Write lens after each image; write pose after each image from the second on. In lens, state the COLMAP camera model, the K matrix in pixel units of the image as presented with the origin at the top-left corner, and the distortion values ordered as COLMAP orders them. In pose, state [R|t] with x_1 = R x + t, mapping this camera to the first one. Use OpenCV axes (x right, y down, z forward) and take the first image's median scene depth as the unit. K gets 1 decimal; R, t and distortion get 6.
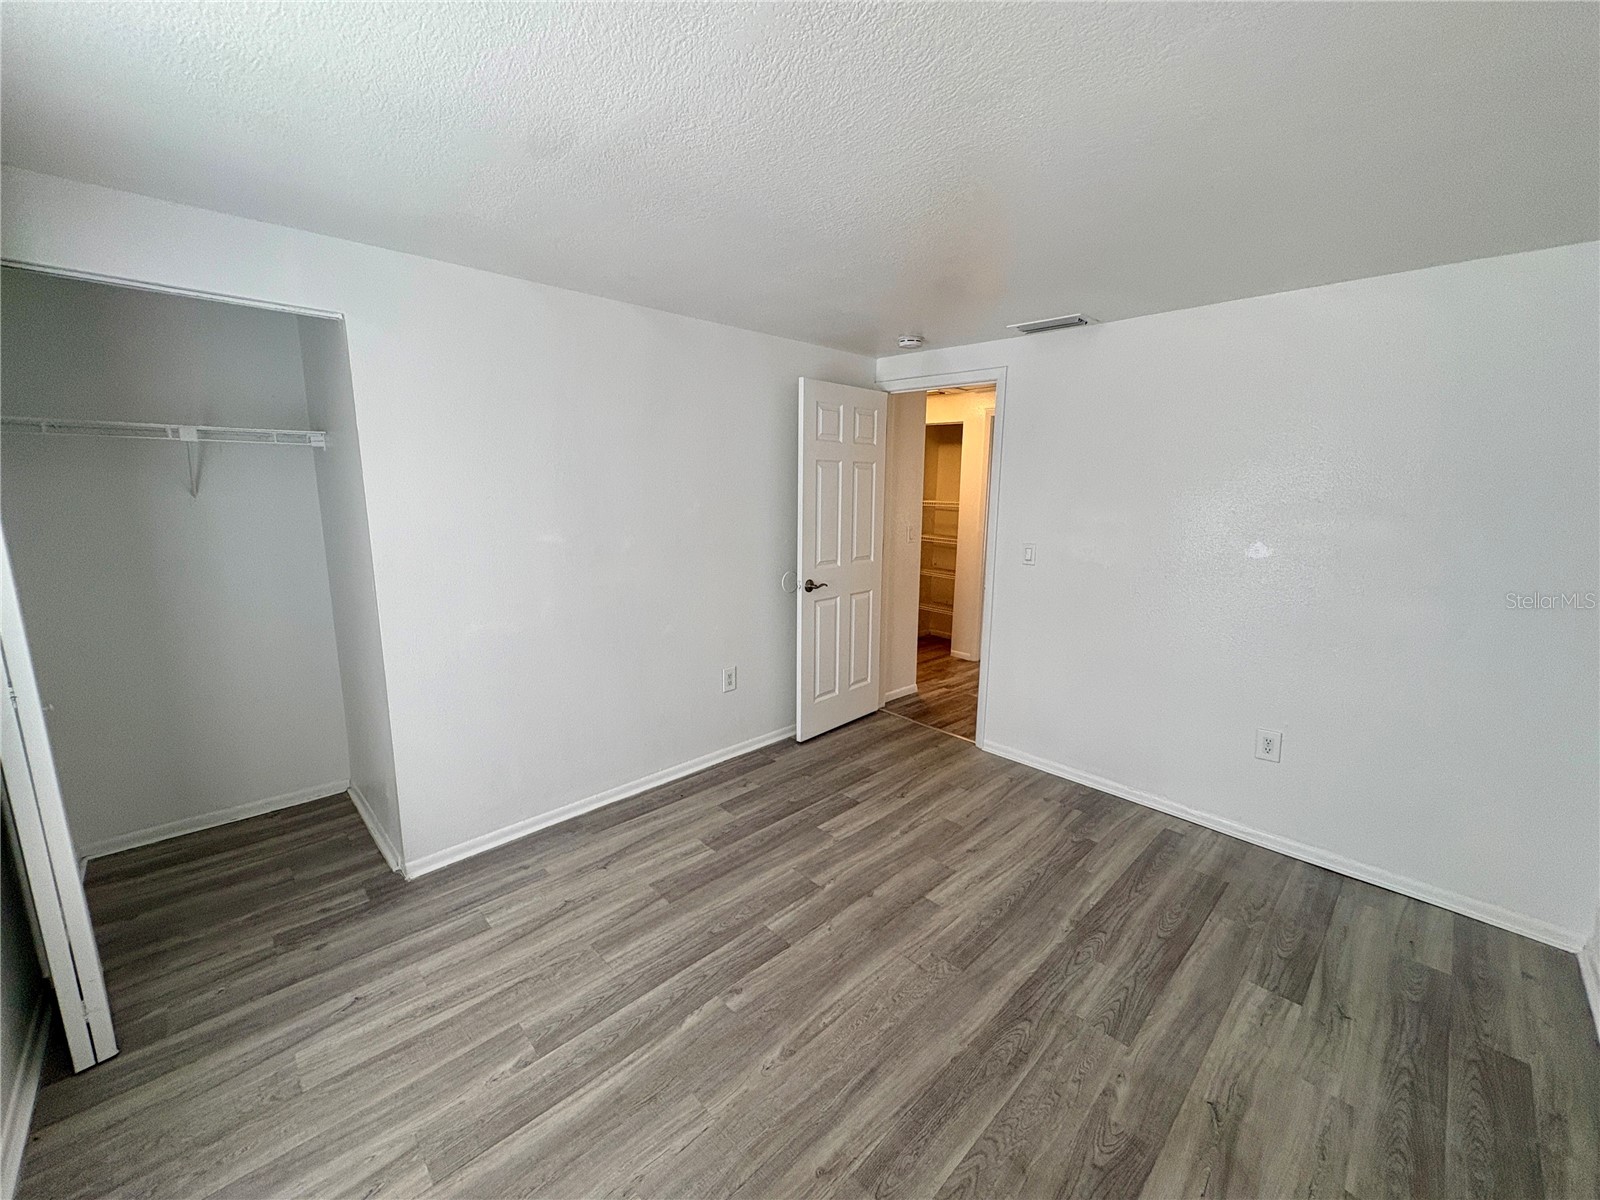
lens RADIAL K [[636.6, 0, 799.5], [0, 636.6, 598.3], [0, 0, 1]] dist [-0.000492, 0.000251]
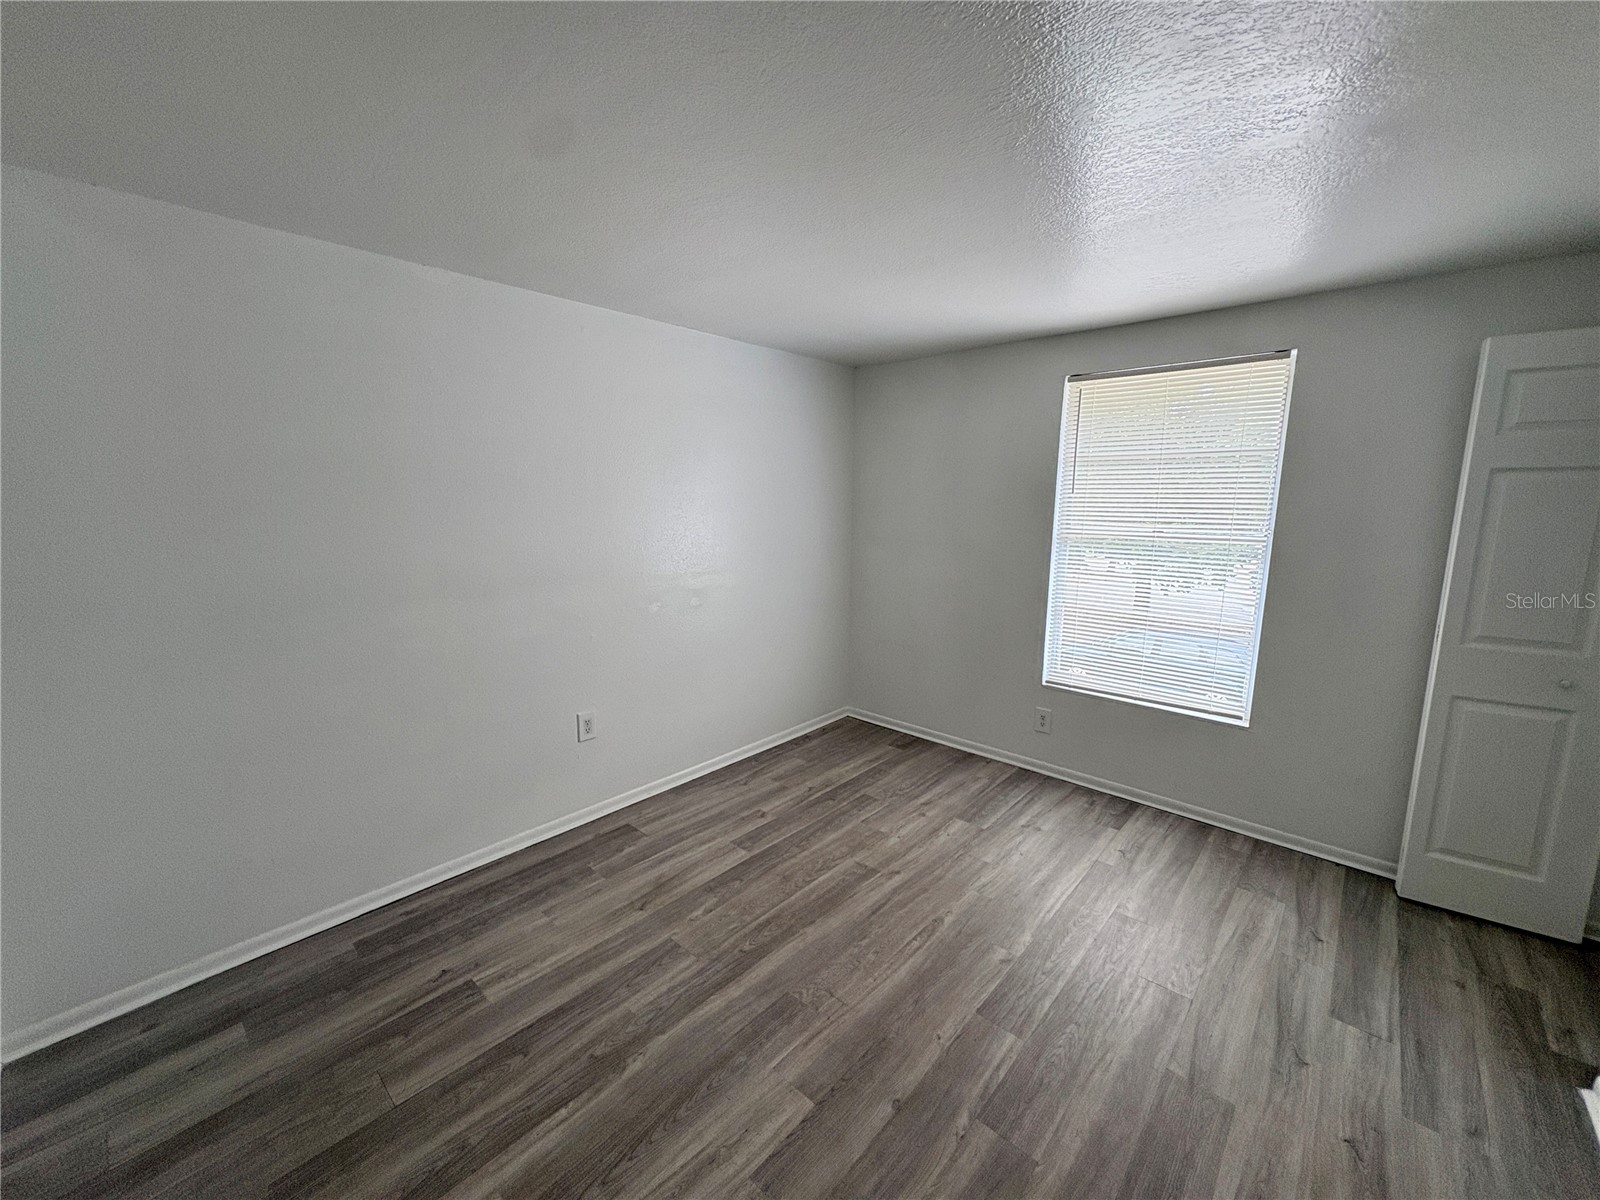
lens RADIAL K [[636.6, 0, 799.5], [0, 636.6, 598.3], [0, 0, 1]] dist [-0.000492, 0.000251]
pose [[-0.997755, -0.005461, -0.066742, 0.320832], [-0.027504, 0.942141, 0.334086, -0.308112], [0.061056, 0.335172, -0.940177, 1.783343]]
